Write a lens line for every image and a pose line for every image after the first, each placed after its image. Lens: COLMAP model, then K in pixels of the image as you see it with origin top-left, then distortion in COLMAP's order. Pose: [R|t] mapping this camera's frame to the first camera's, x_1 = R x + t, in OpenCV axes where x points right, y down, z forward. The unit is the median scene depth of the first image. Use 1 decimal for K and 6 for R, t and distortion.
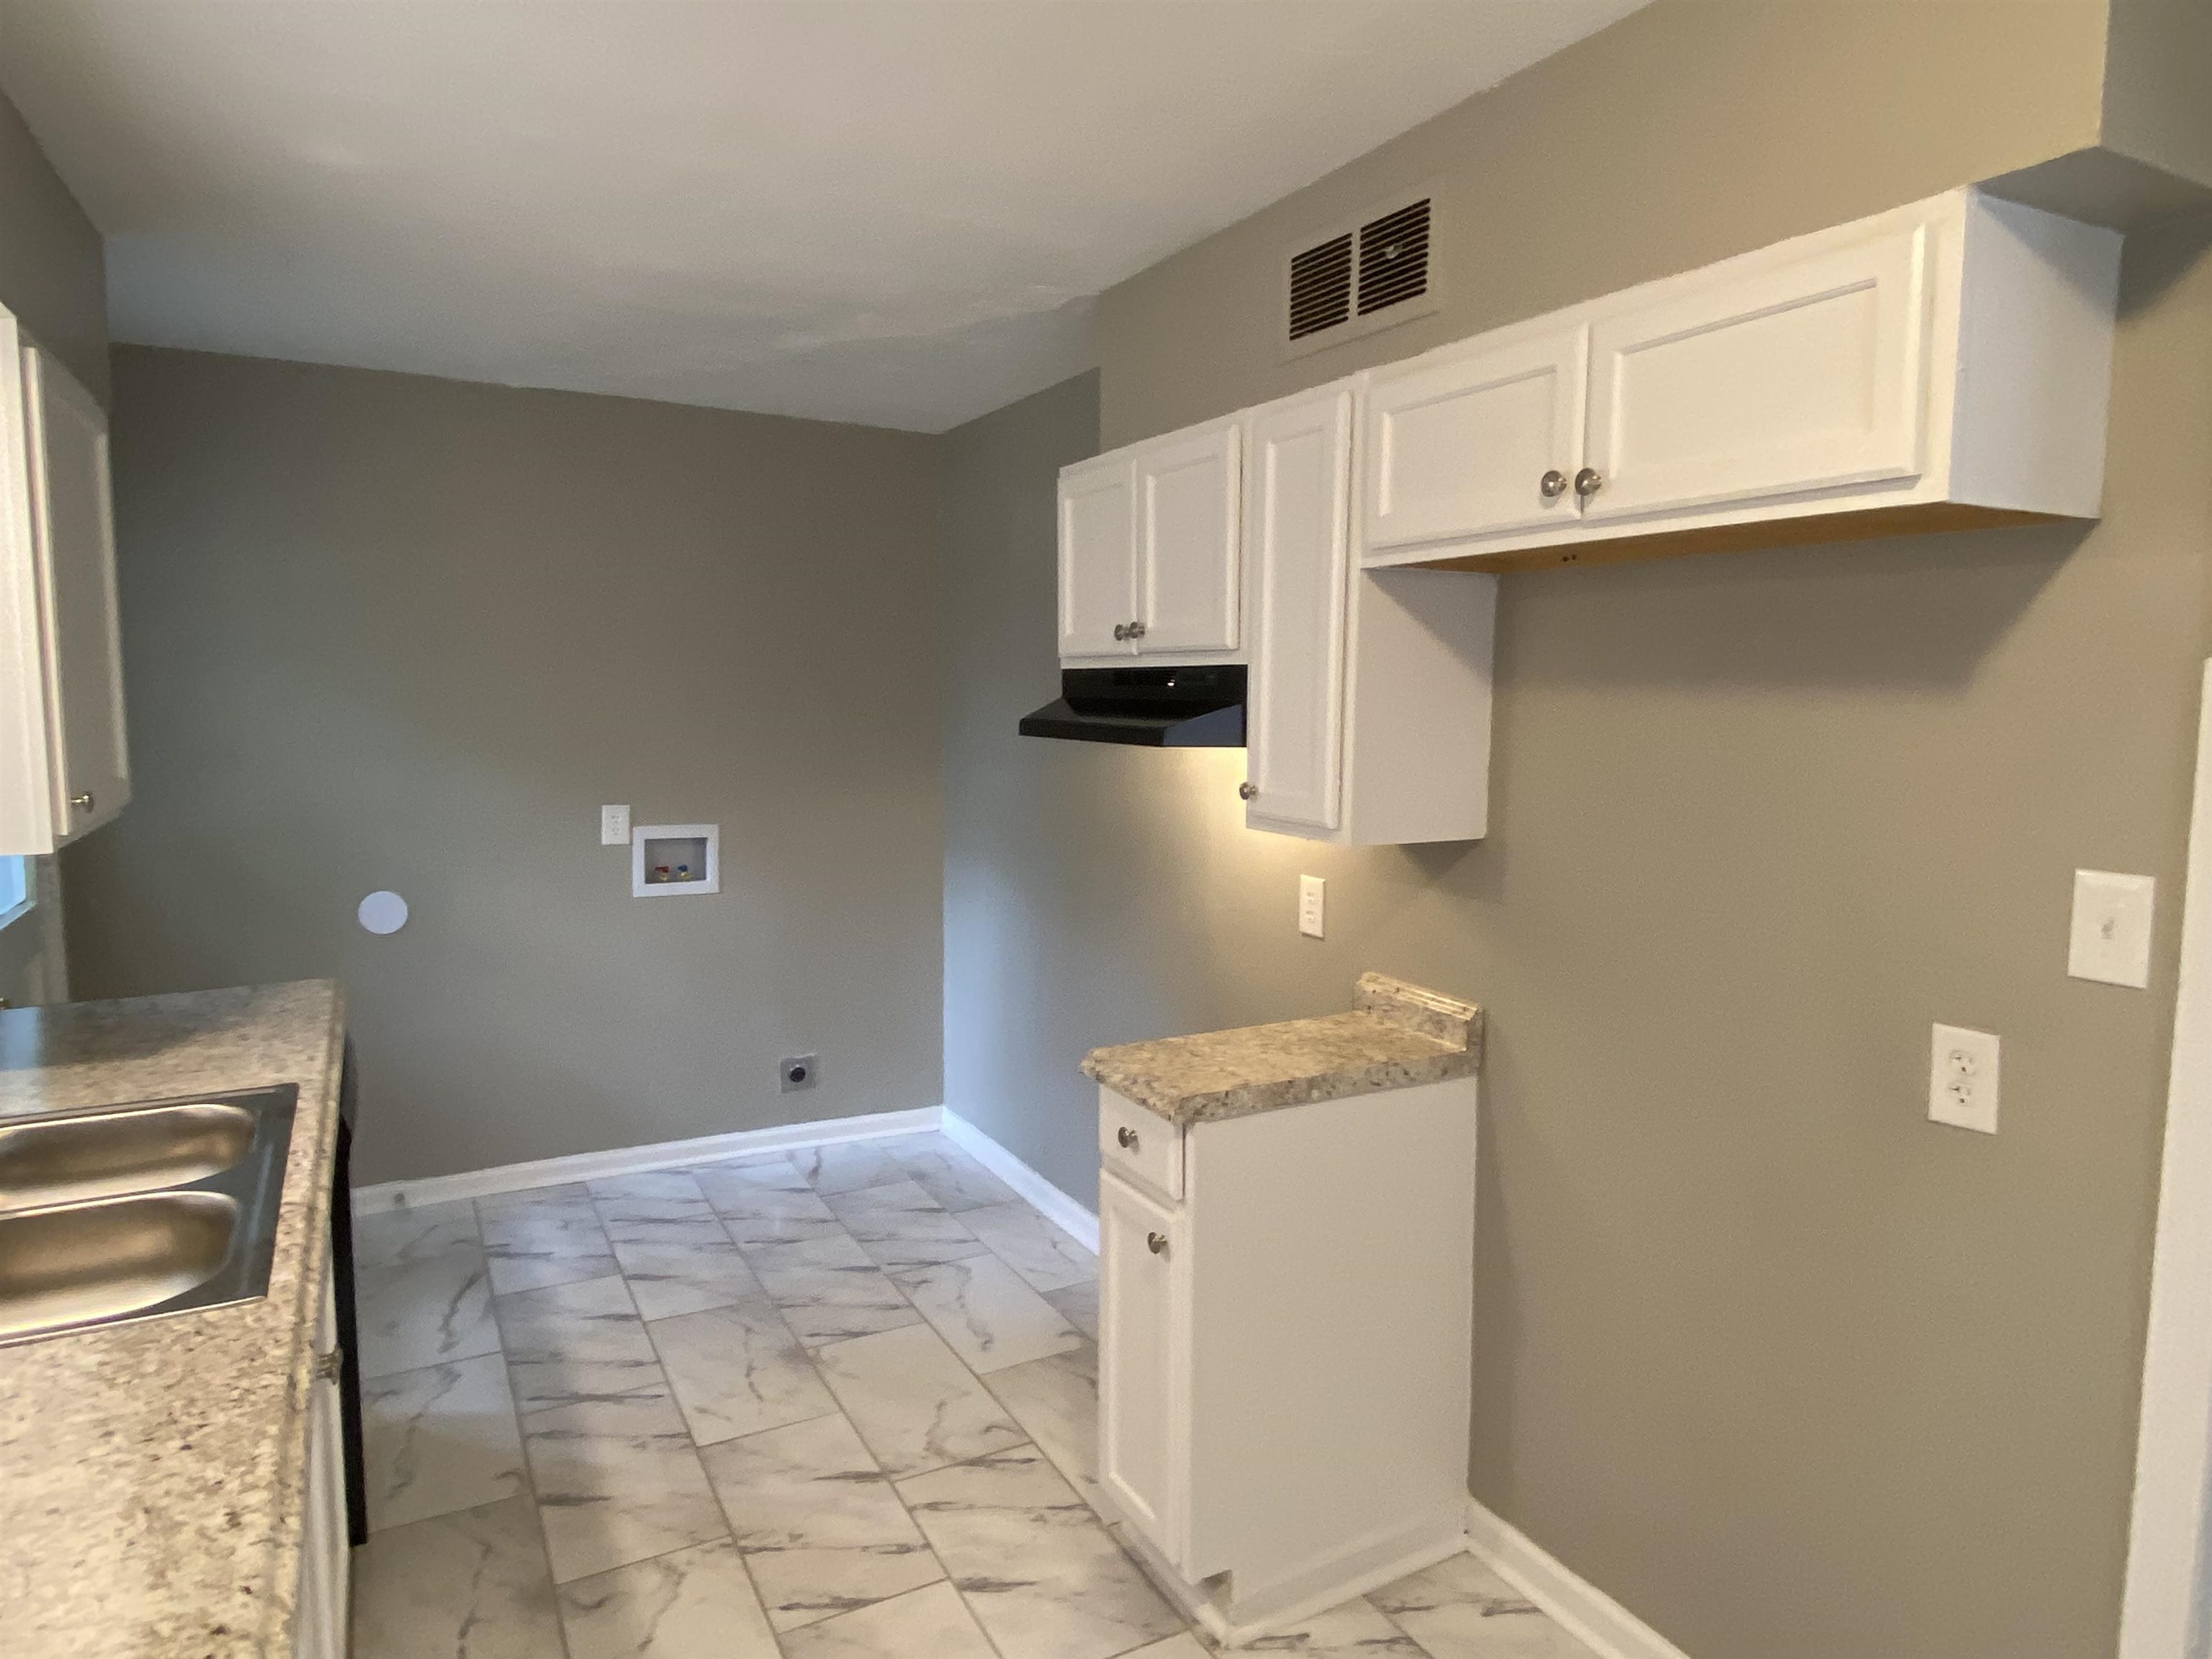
lens RADIAL K [[1343.9, 0, 1103.6], [0, 1343.9, 810.8], [0, 0, 1]] dist [0.087005, -0.102217]
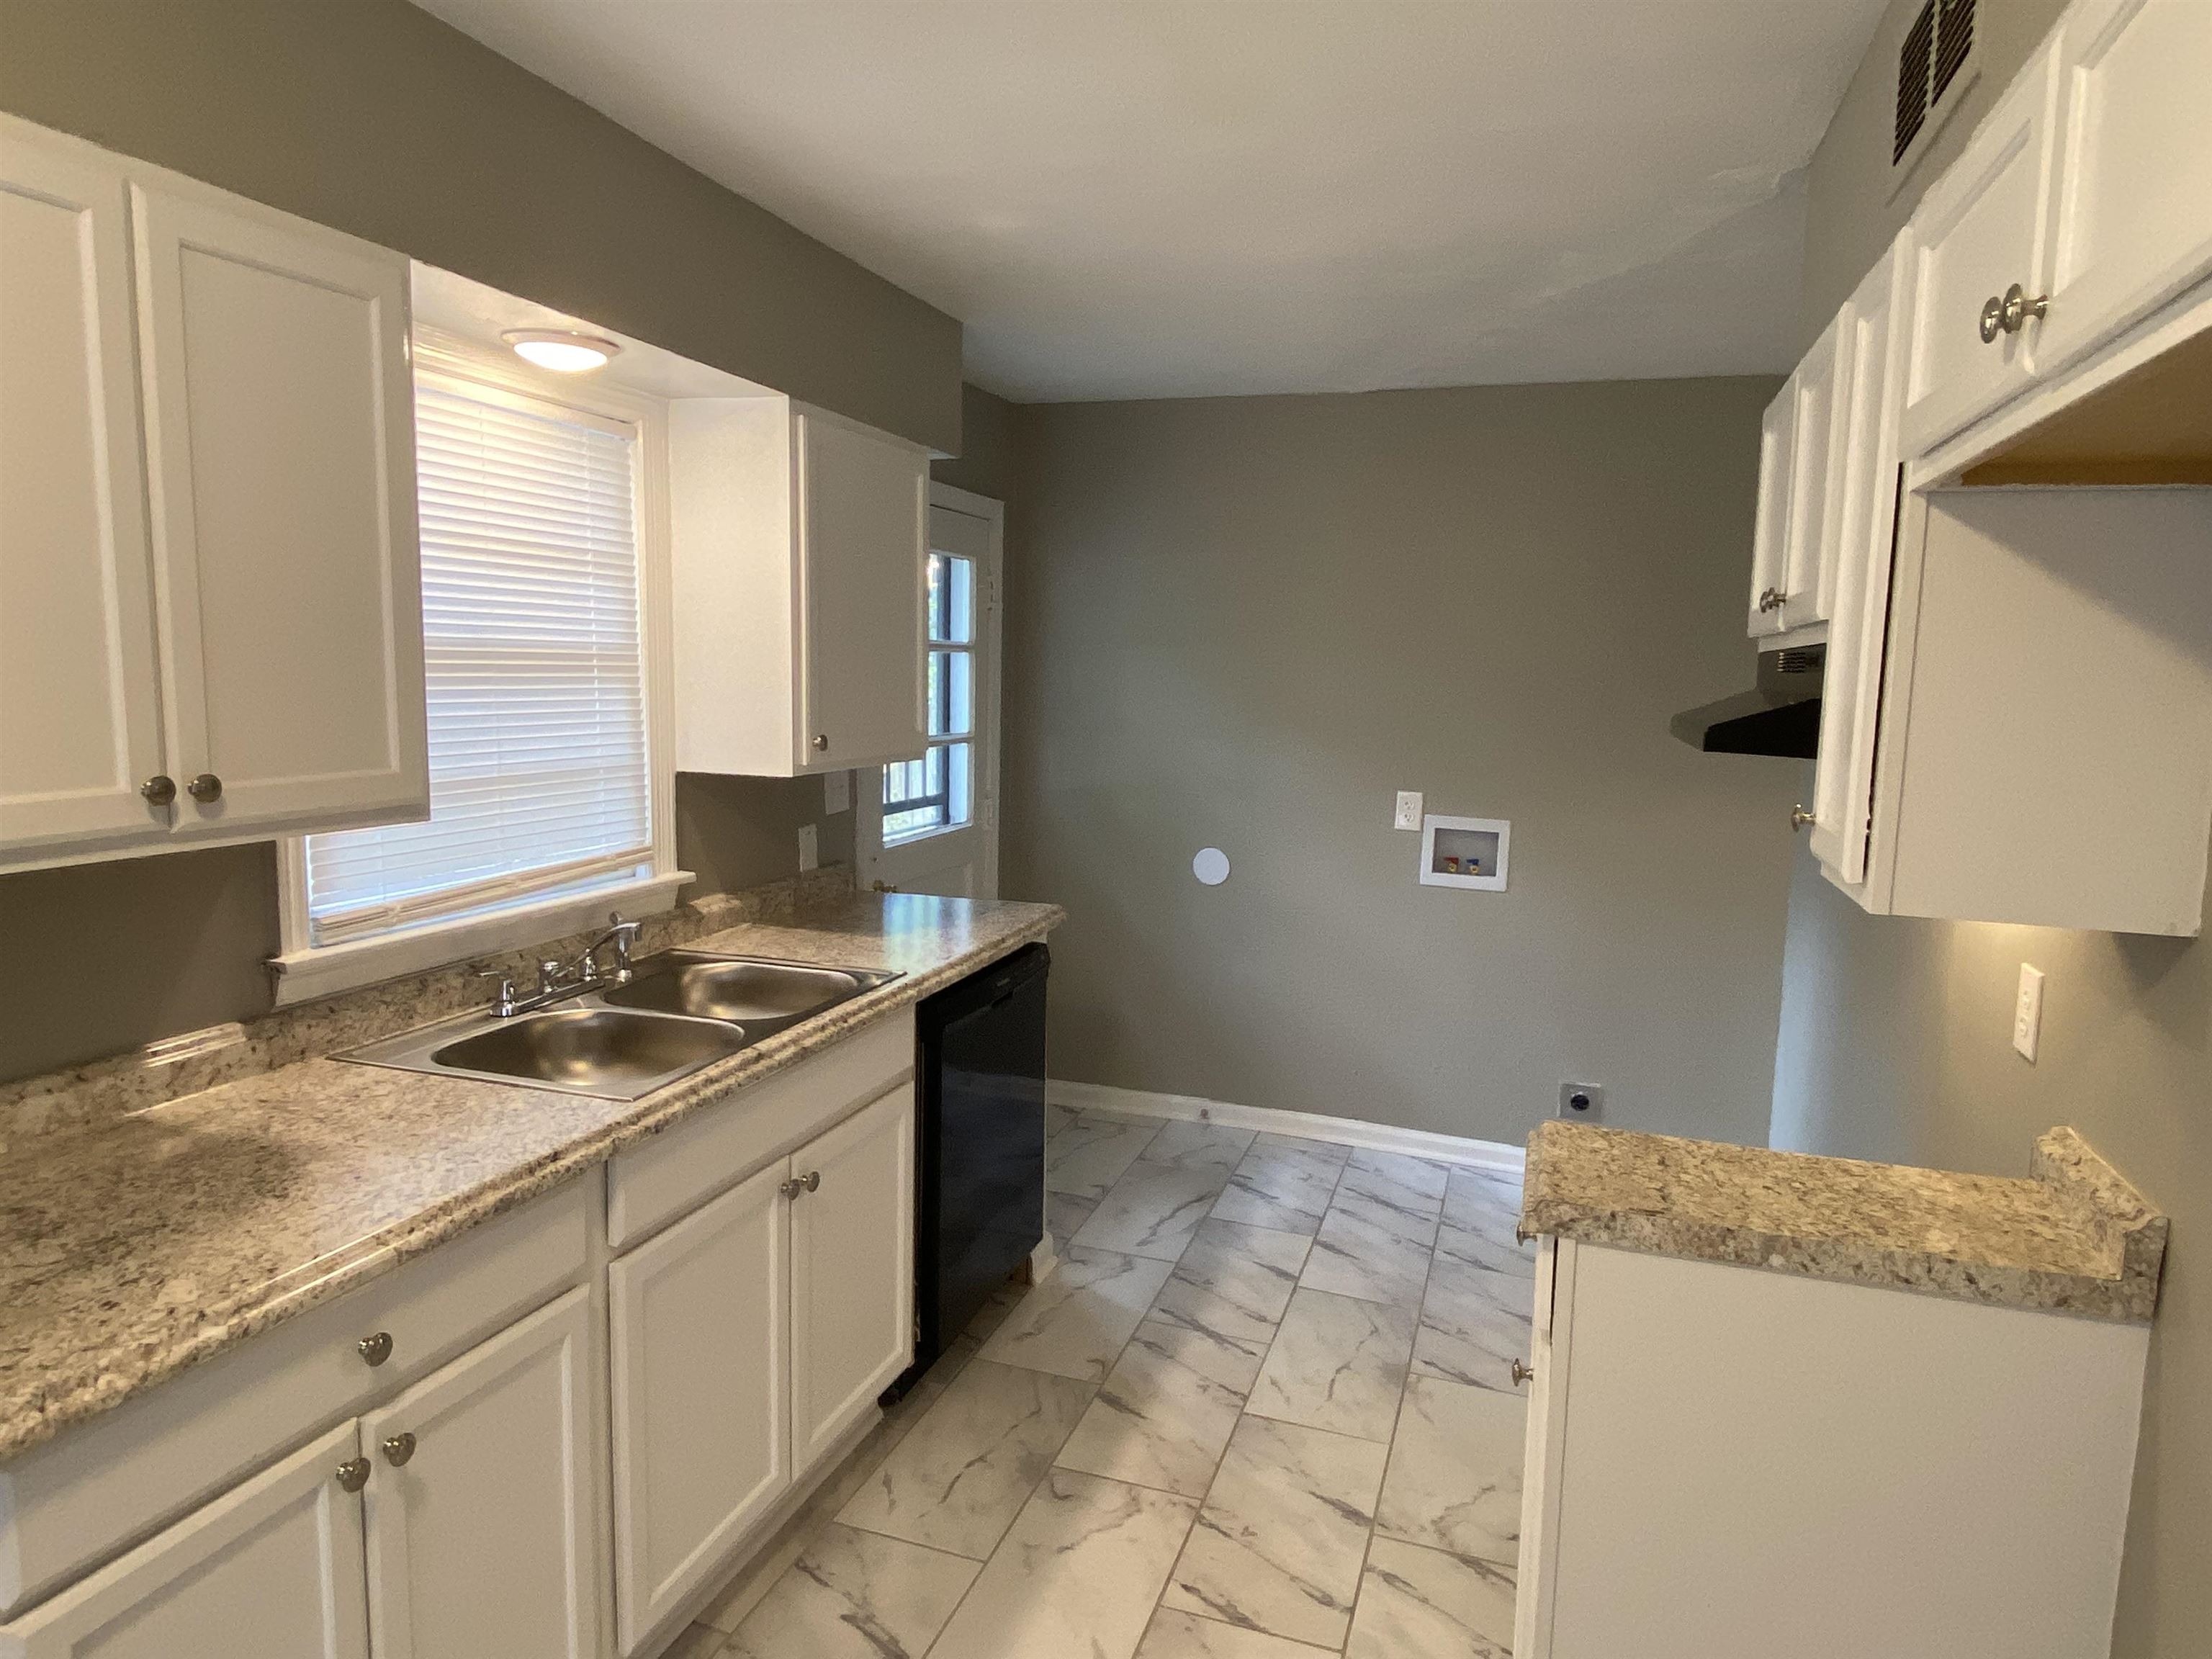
lens RADIAL K [[1343.9, 0, 1103.6], [0, 1343.9, 810.8], [0, 0, 1]] dist [0.087005, -0.102217]
pose [[0.681184, 0.092806, -0.726206, 0.310646], [-0.092513, 0.994893, 0.040365, -0.013026], [0.726244, 0.039687, 0.686291, 0.192982]]
